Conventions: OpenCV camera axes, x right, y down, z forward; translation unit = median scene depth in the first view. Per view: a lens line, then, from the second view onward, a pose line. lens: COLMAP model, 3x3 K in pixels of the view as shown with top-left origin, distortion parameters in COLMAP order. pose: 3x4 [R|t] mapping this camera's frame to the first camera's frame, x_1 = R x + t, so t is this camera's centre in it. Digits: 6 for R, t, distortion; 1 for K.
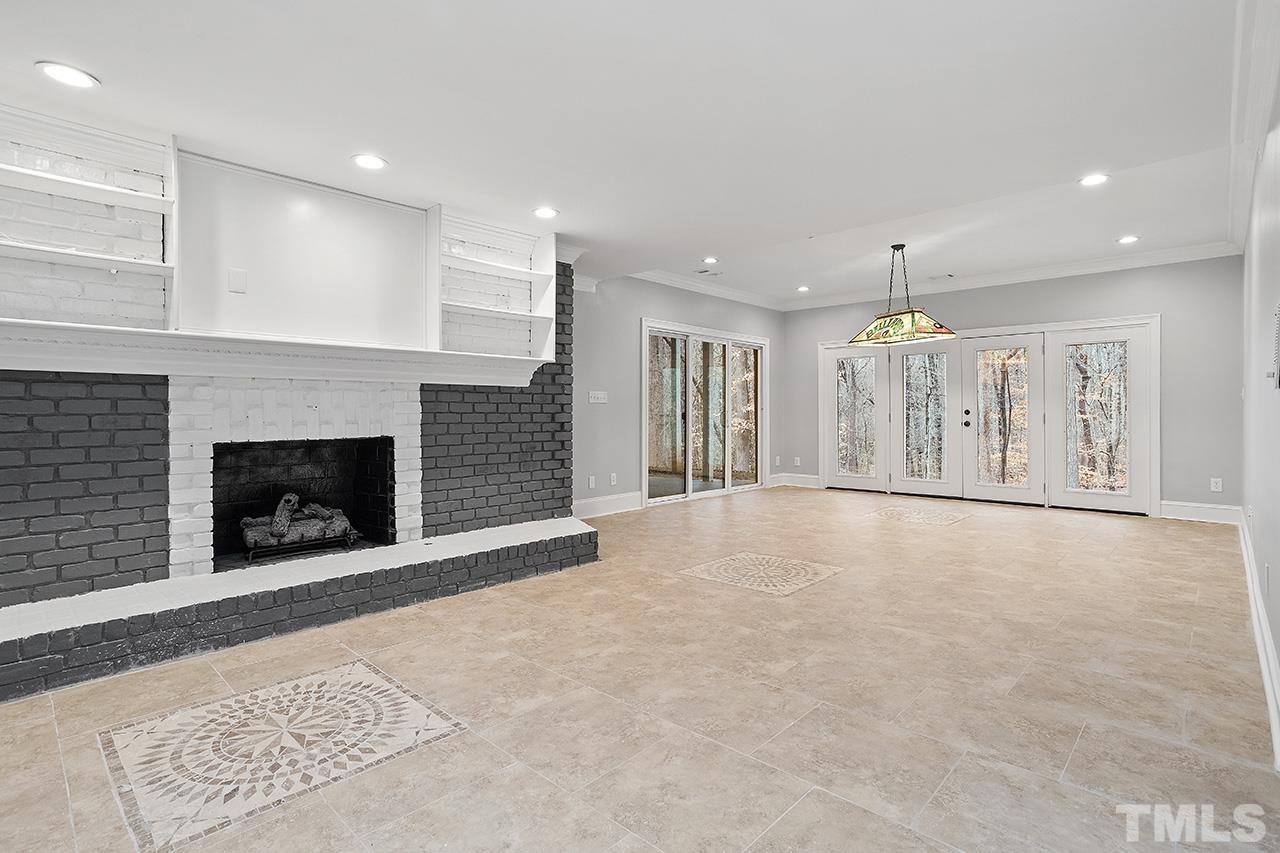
lens RADIAL K [[620.3, 0, 652.3], [0, 620.3, 417.6], [0, 0, 1]] dist [-0.049219, 0.028229]
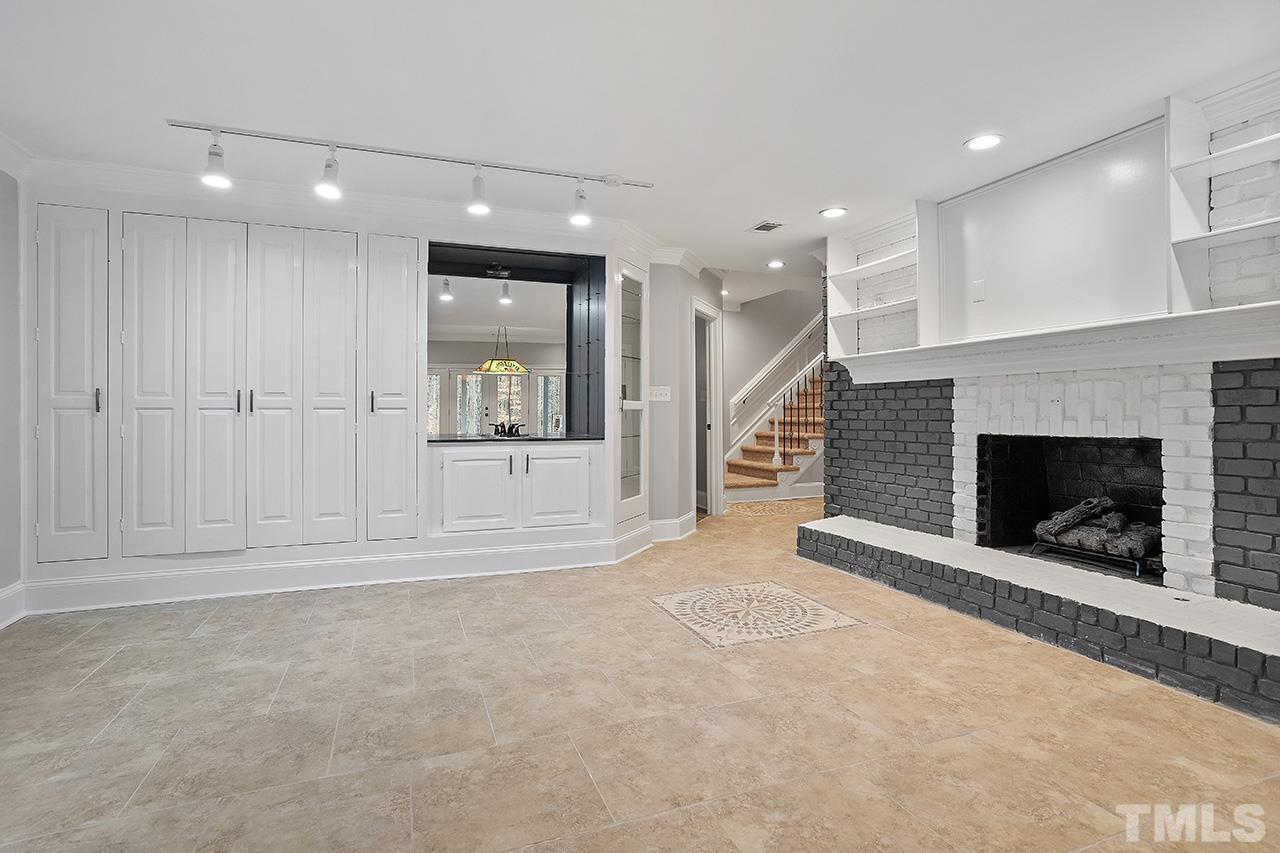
lens RADIAL K [[620.3, 0, 627.8], [0, 620.3, 415.6], [0, 0, 1]] dist [-0.049219, 0.028229]
pose [[-0.452425, 0.010418, -0.891742, 0.834425], [0.001713, 0.999940, 0.010813, -0.009143], [0.891801, 0.003364, -0.452416, 1.243847]]
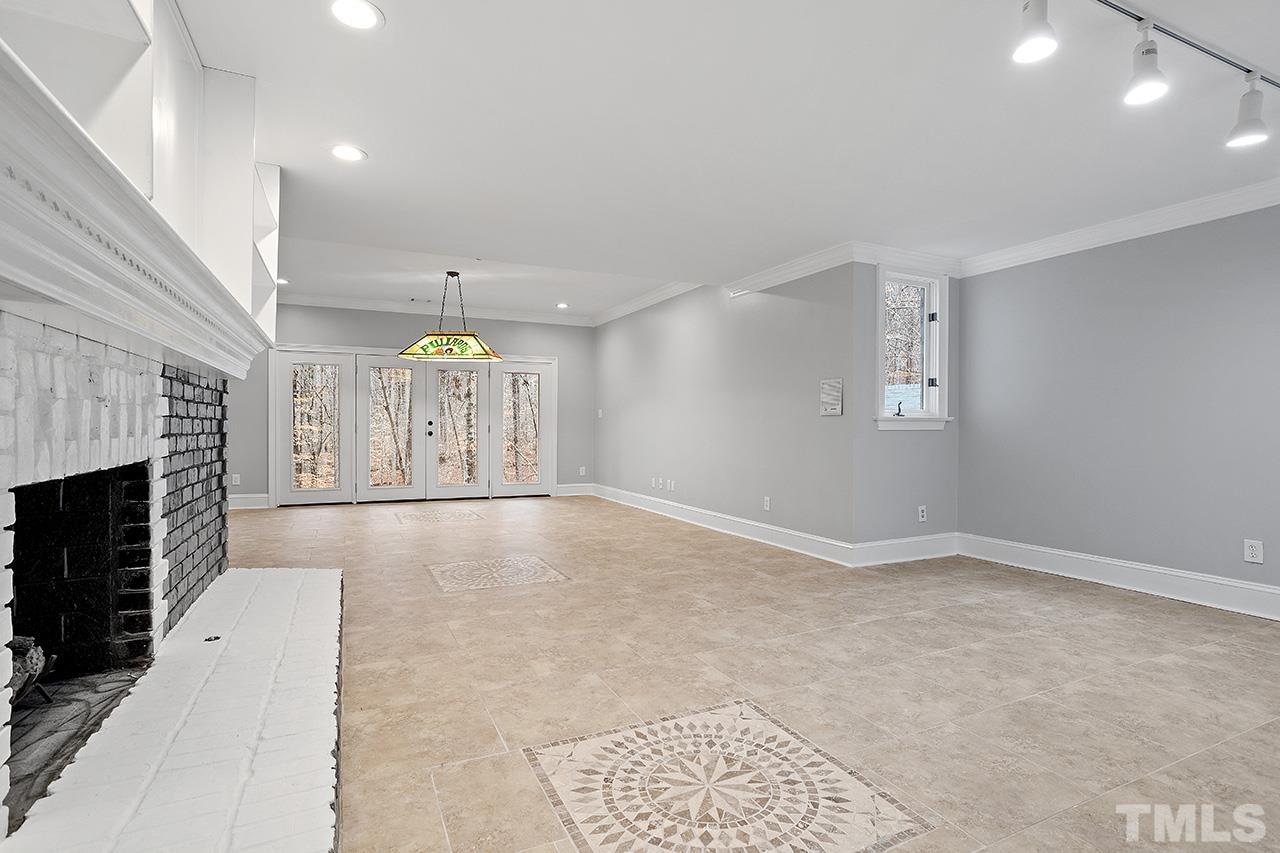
lens RADIAL K [[620.3, 0, 645.4], [0, 620.3, 430.4], [0, 0, 1]] dist [-0.049219, 0.028229]
pose [[0.361688, -0.000656, 0.932299, -1.242430], [-0.001634, 0.999998, 0.001338, 0.007313], [-0.932298, -0.002007, 0.361687, 0.661916]]
